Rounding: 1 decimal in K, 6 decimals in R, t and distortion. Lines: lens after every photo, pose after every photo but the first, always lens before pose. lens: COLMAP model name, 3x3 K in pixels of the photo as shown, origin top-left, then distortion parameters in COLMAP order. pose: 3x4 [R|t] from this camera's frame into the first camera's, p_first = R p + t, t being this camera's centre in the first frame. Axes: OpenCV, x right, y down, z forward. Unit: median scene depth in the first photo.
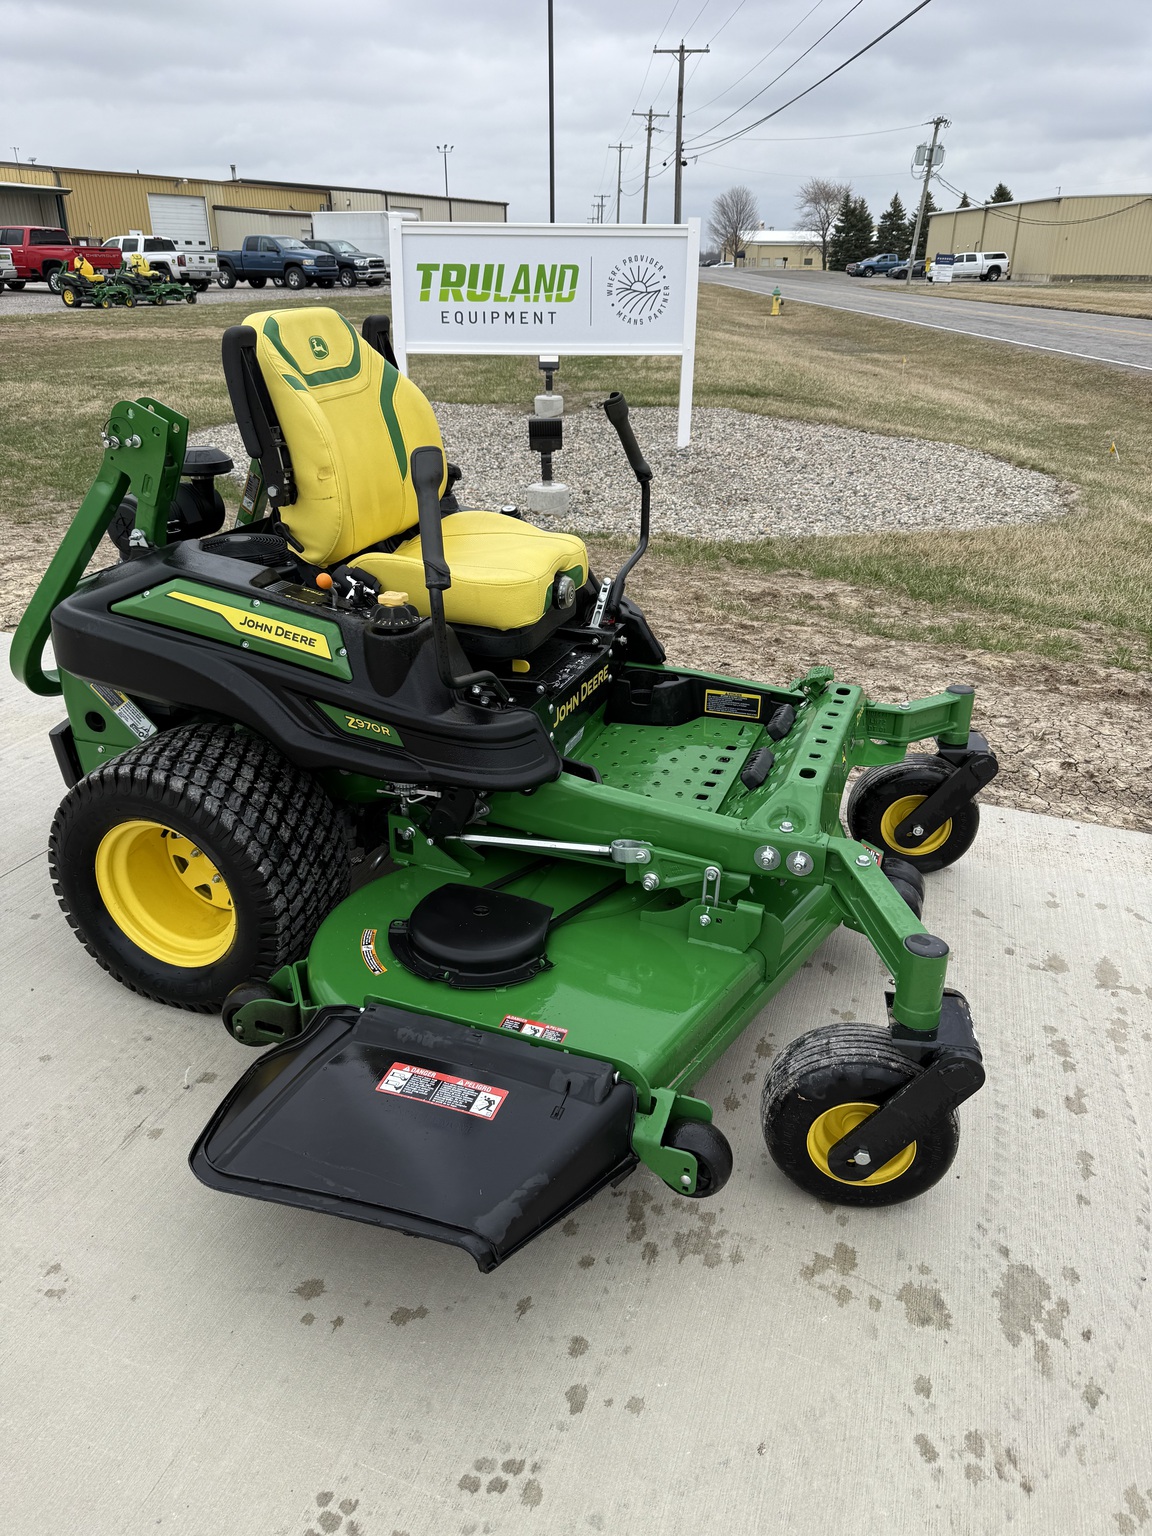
lens RADIAL K [[1084.6, 0, 583.9], [0, 1084.6, 764.6], [0, 0, 1]] dist [0.027527, -0.035297]
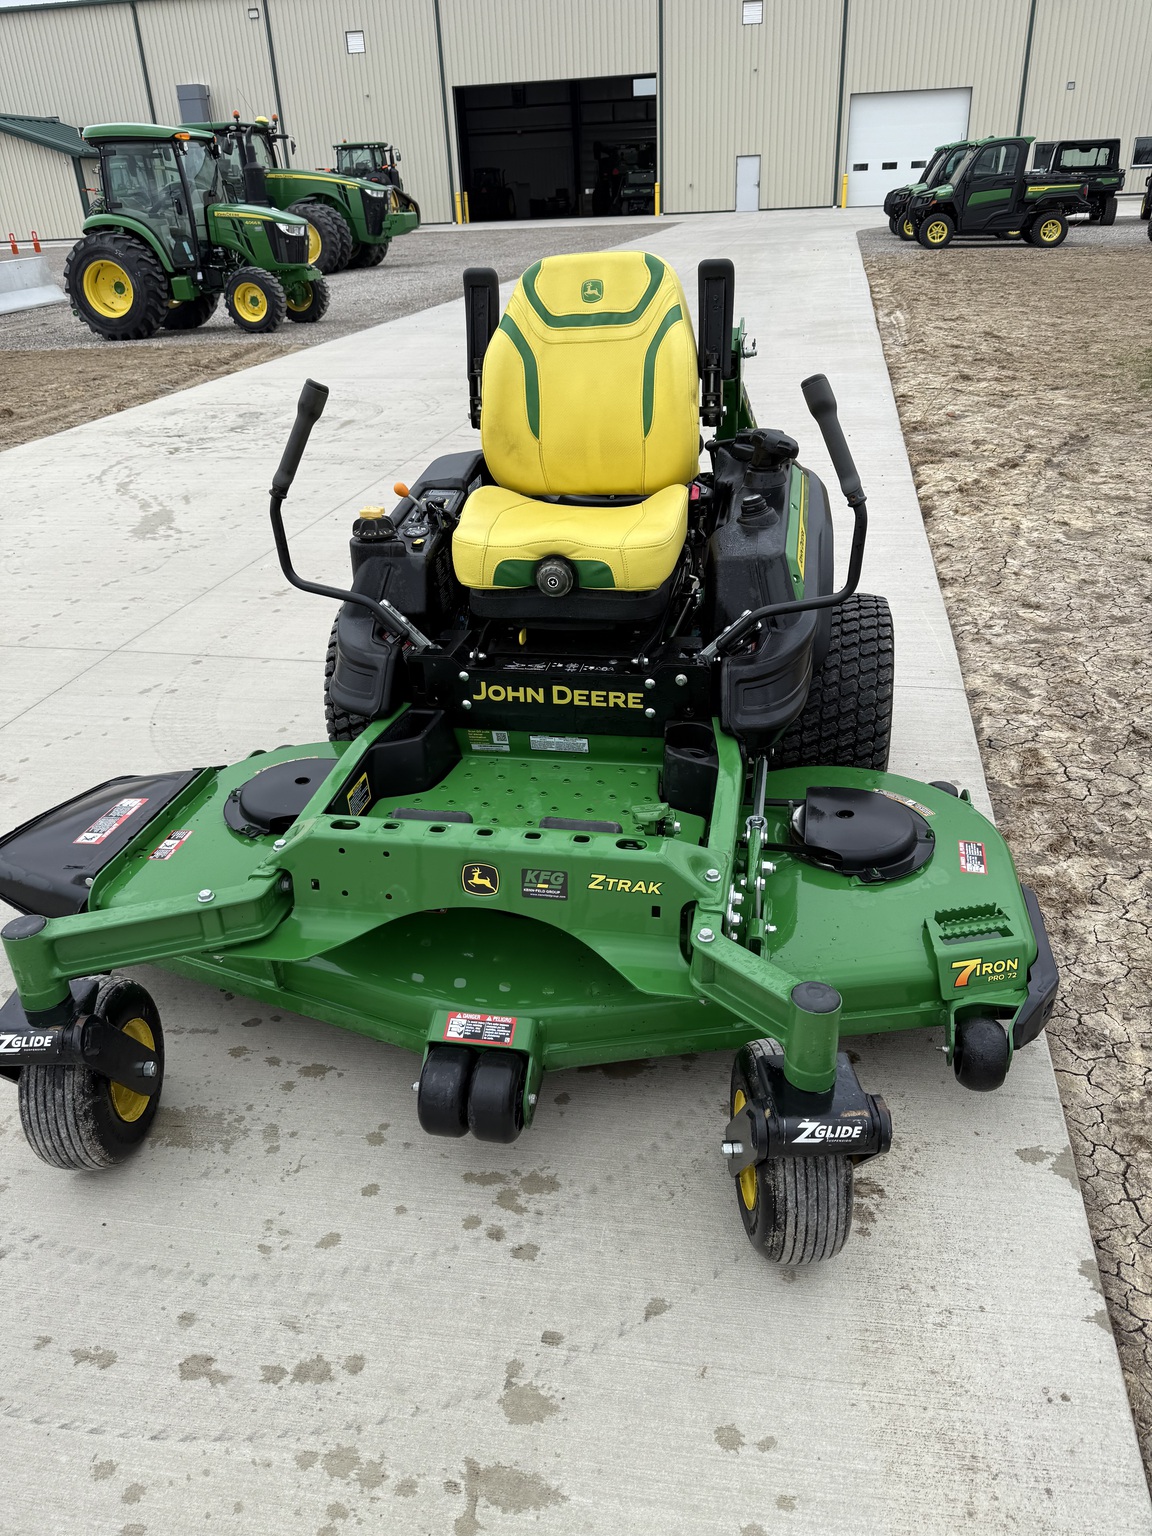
lens RADIAL K [[1084.6, 0, 583.9], [0, 1084.6, 764.6], [0, 0, 1]] dist [0.027527, -0.035297]
pose [[0.162372, 0.439271, -0.883559, 0.749385], [-0.375739, 0.855505, 0.356274, -0.314852], [0.912390, 0.274139, 0.303961, 0.693328]]
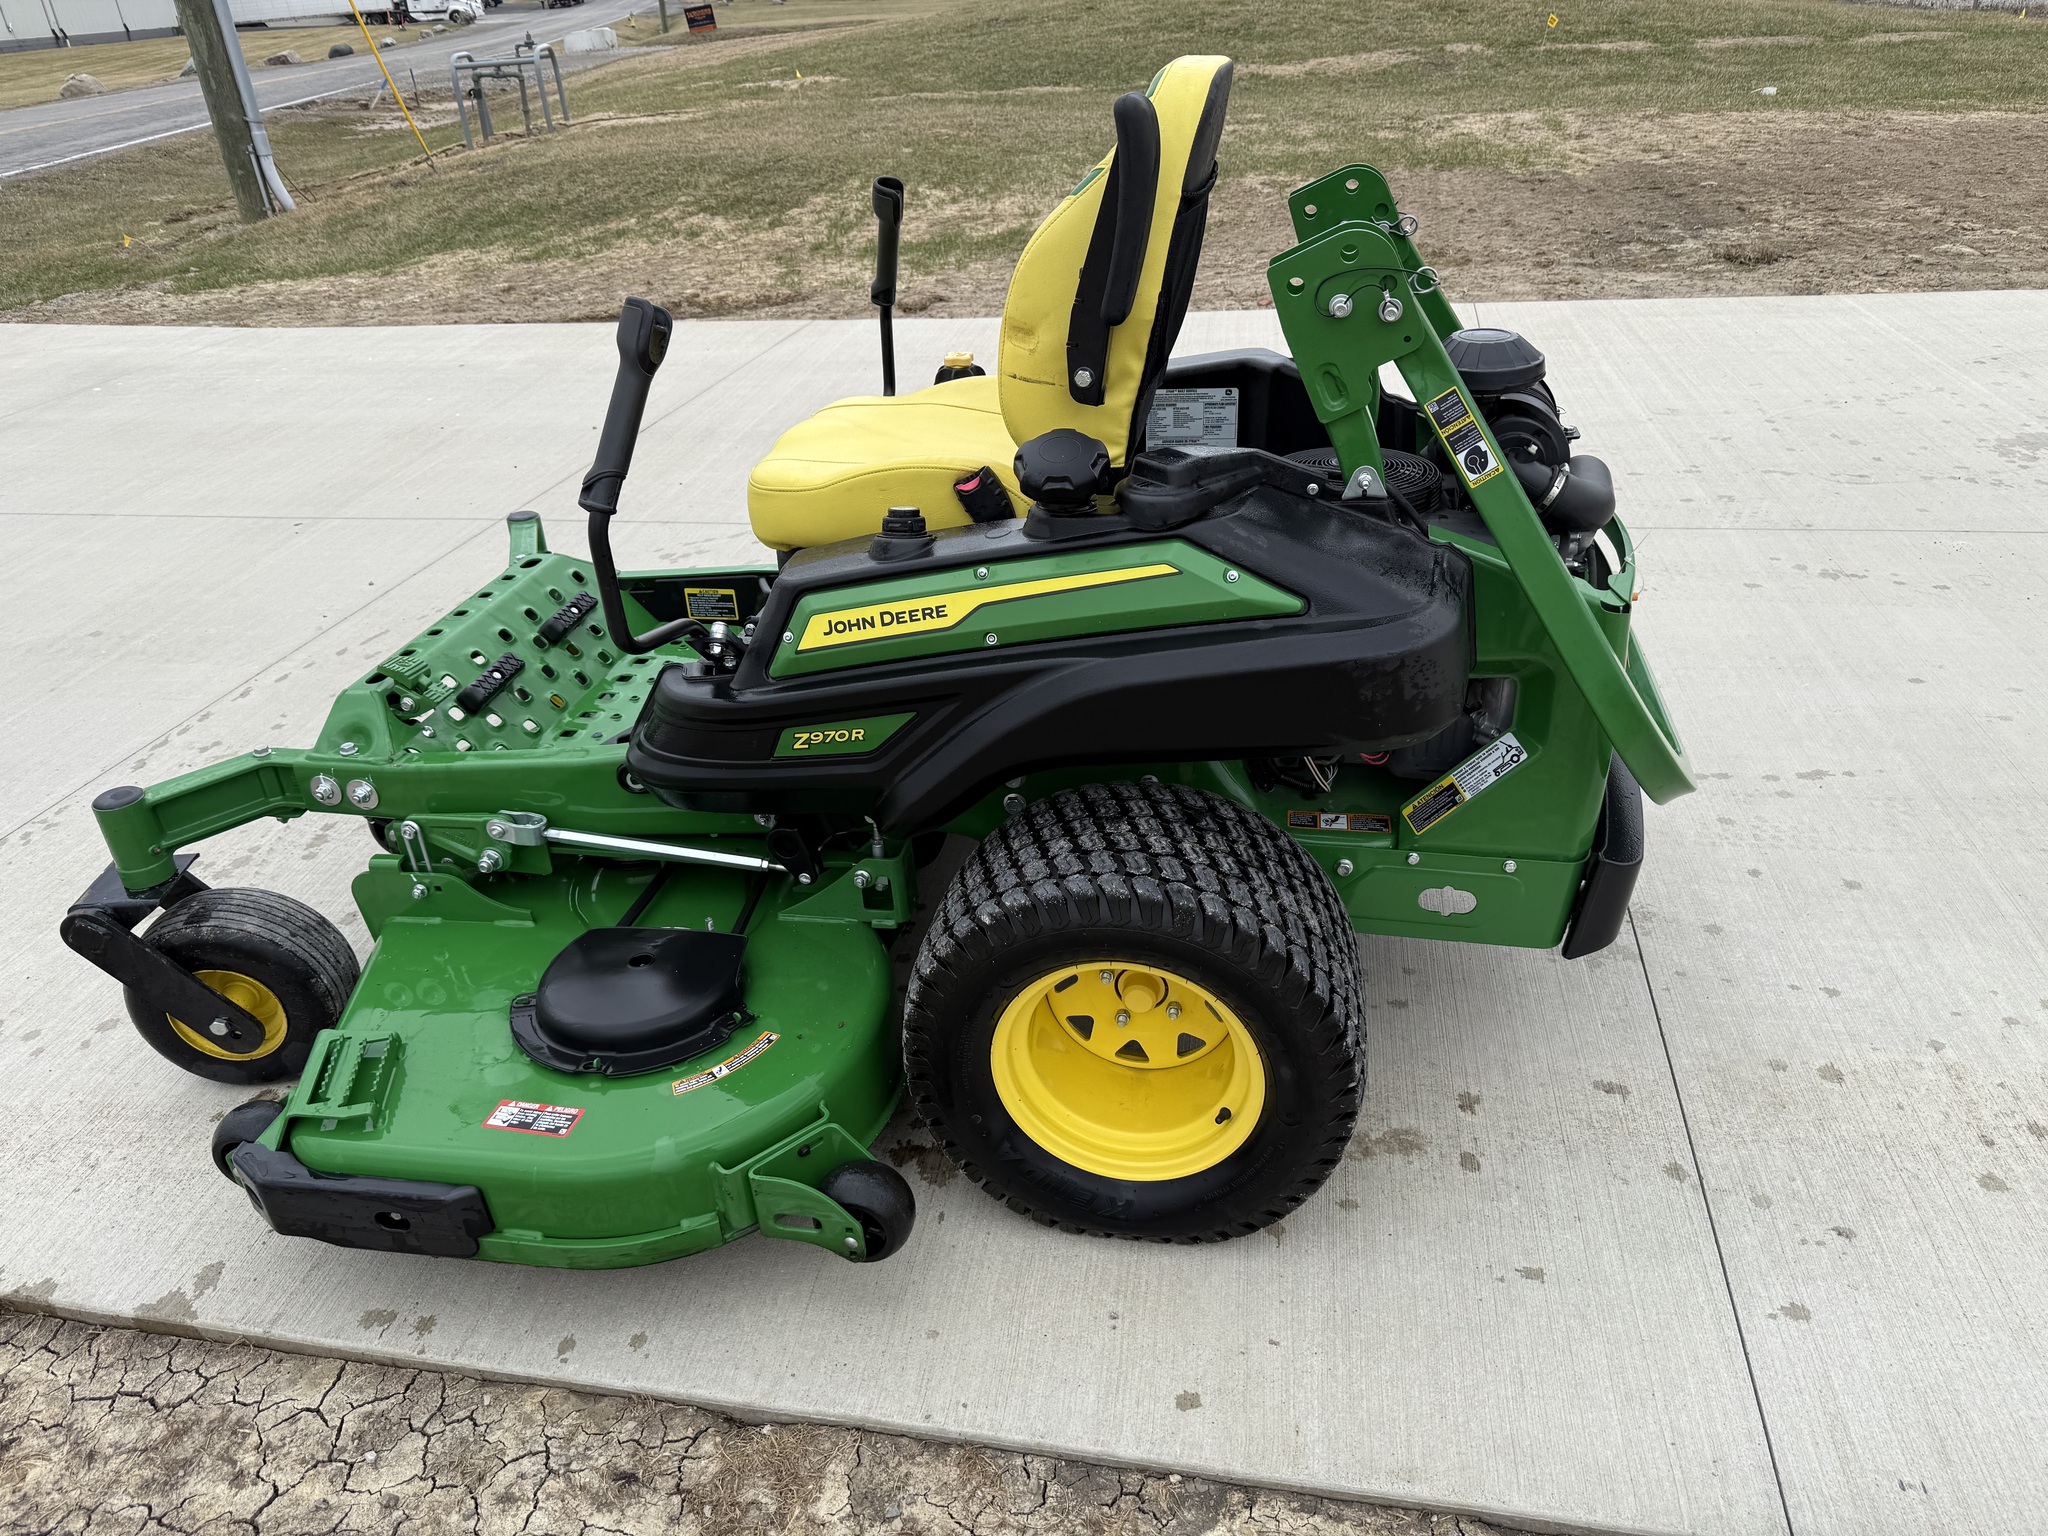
lens RADIAL K [[1446.2, 0, 1016.1], [0, 1446.2, 769.6], [0, 0, 1]] dist [0.027527, -0.035297]
pose [[-0.985612, 0.114196, -0.124611, -0.024516], [-0.031859, 0.598512, 0.800480, -0.698568], [0.165993, 0.792933, -0.586262, 1.503442]]
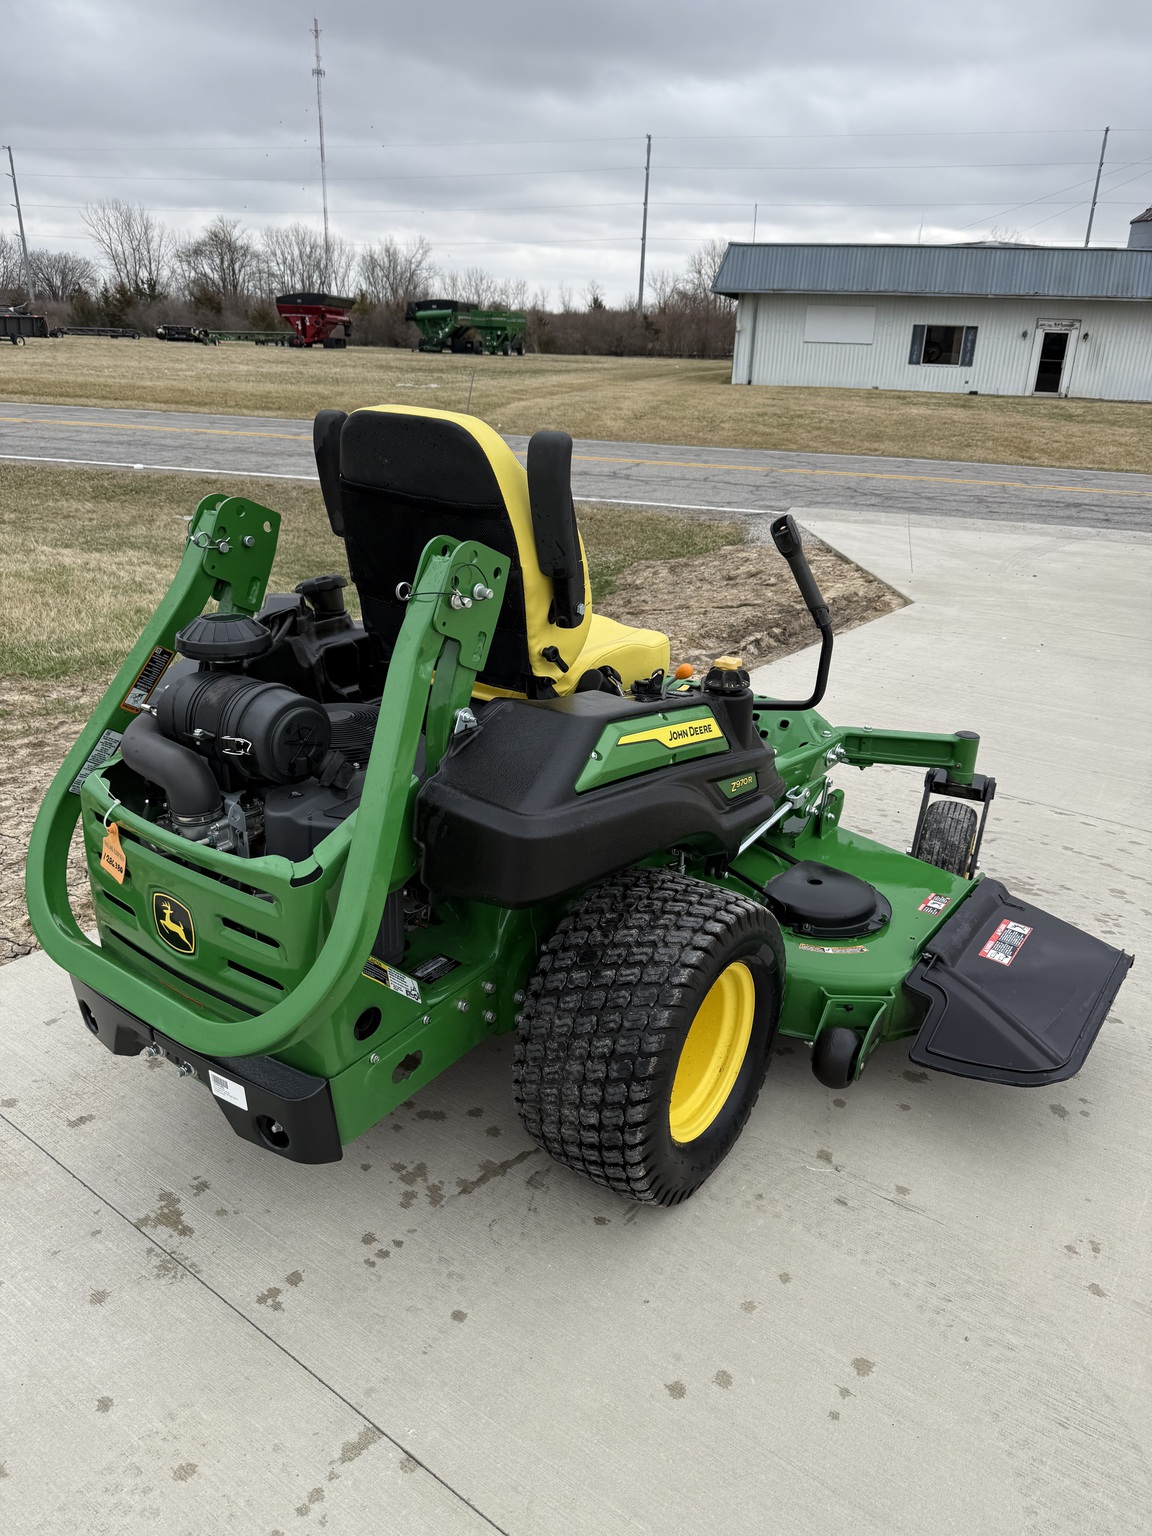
lens RADIAL K [[1075.1, 0, 574.1], [0, 1075.1, 785.3], [0, 0, 1]] dist [0.030554, -0.049086]
pose [[0.271584, -0.364449, 0.890741, -0.912321], [0.375857, 0.892193, 0.250445, -0.277614], [-0.885987, 0.266774, 0.379286, 0.569015]]
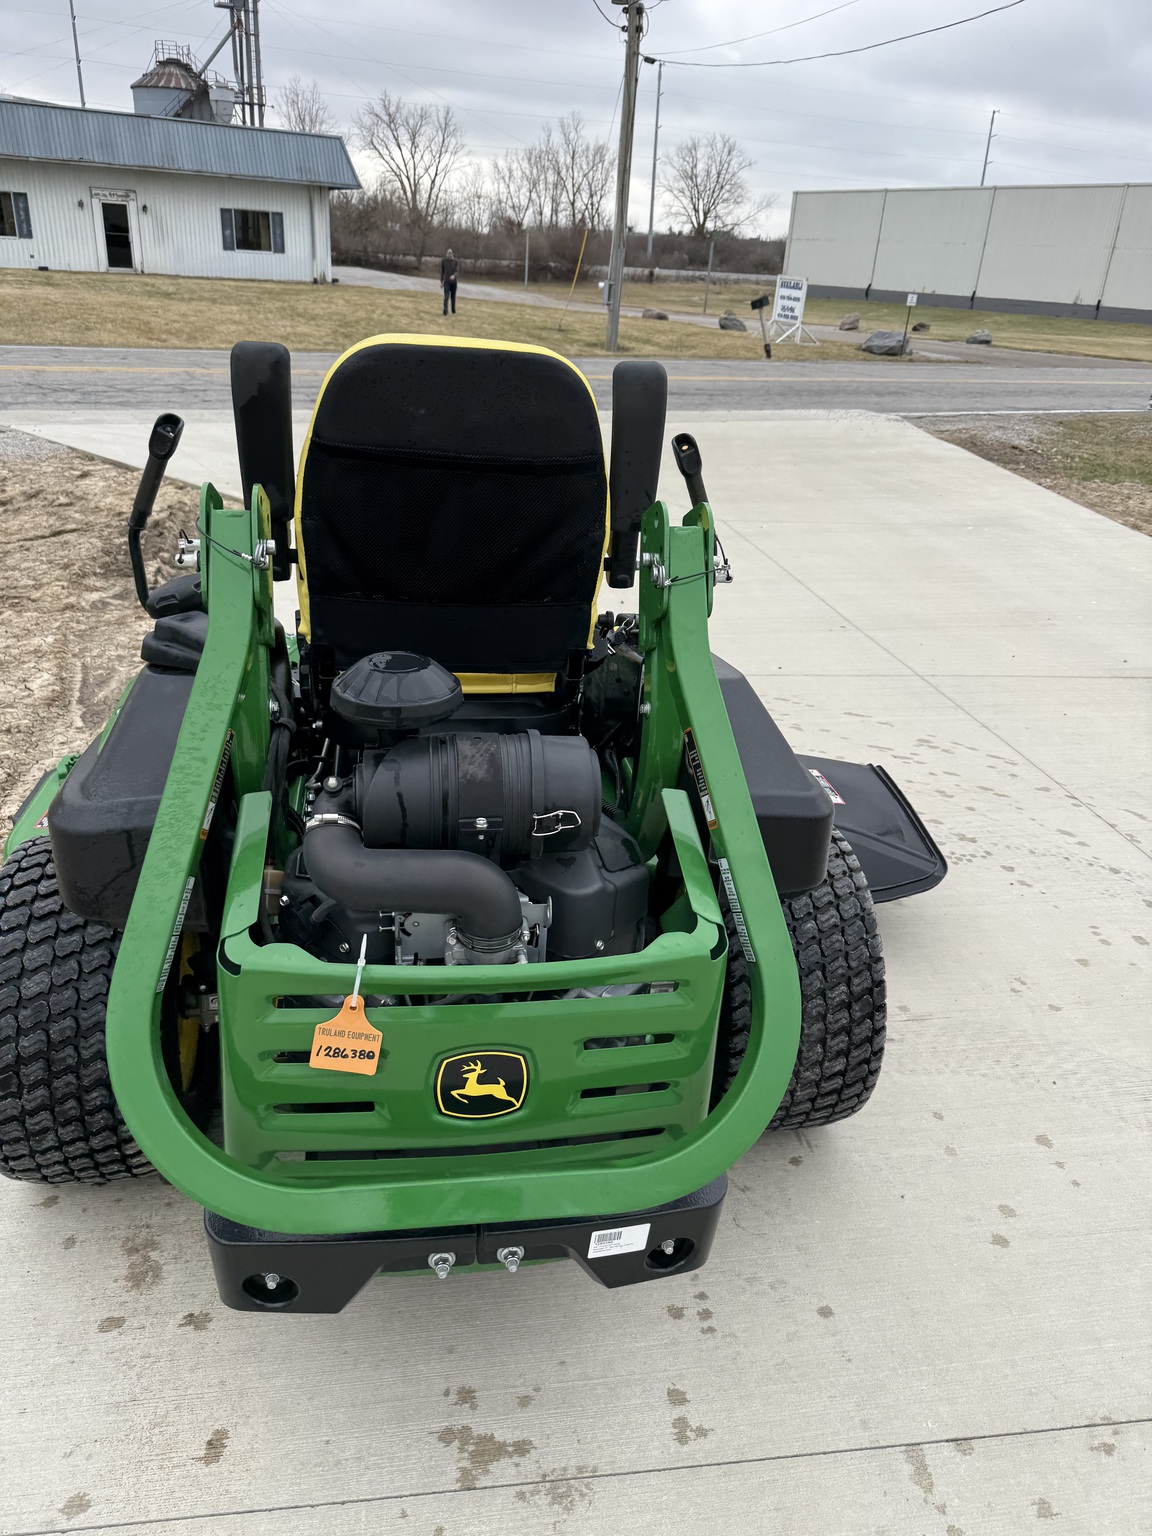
lens RADIAL K [[1090.6, 0, 573.1], [0, 1090.6, 778.7], [0, 0, 1]] dist [0.009090, -0.015577]
pose [[-0.486471, -0.406303, 0.773475, -0.764631], [0.309910, 0.747479, 0.587563, -0.498038], [-0.816885, 0.525541, -0.237710, 1.057782]]
